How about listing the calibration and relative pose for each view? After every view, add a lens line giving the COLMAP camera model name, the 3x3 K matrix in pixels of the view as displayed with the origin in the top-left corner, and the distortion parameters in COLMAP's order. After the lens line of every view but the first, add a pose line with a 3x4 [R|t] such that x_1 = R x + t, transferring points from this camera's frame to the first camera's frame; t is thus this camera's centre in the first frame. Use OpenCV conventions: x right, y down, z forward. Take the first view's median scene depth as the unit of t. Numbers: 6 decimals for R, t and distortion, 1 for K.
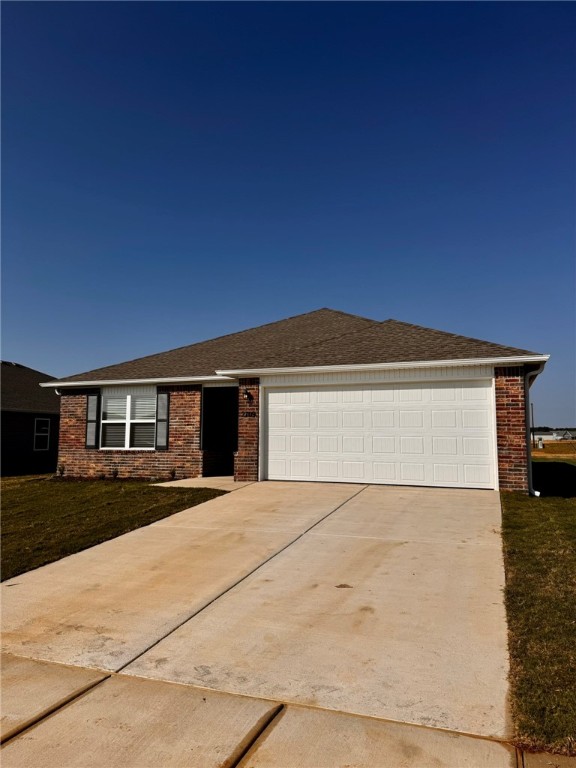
lens RADIAL K [[524.5, 0, 288.0], [0, 524.5, 384.0], [0, 0, 1]] dist [0.105596, -0.000336]
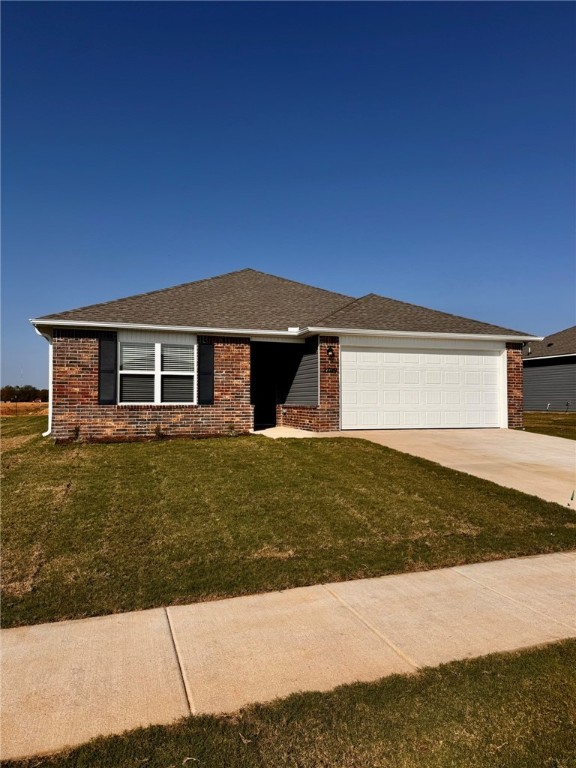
lens RADIAL K [[524.5, 0, 288.0], [0, 524.5, 384.0], [0, 0, 1]] dist [0.105596, -0.000336]
pose [[0.772253, 0.014858, 0.635142, -0.719363], [-0.063441, 0.996533, 0.053824, 0.029237], [-0.632140, -0.081859, 0.770518, 0.196132]]
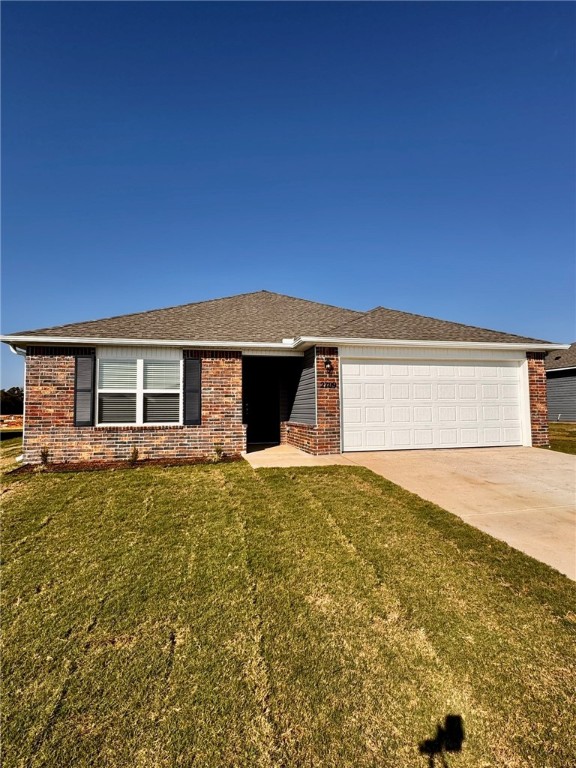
lens RADIAL K [[405.8, 0, 288.0], [0, 405.8, 384.0], [0, 0, 1]] dist [-0.005240, -0.002572]
pose [[0.832613, 0.021895, 0.553422, -0.476068], [-0.044055, 0.998670, 0.026770, 0.034181], [-0.552100, -0.046670, 0.832471, 0.372141]]
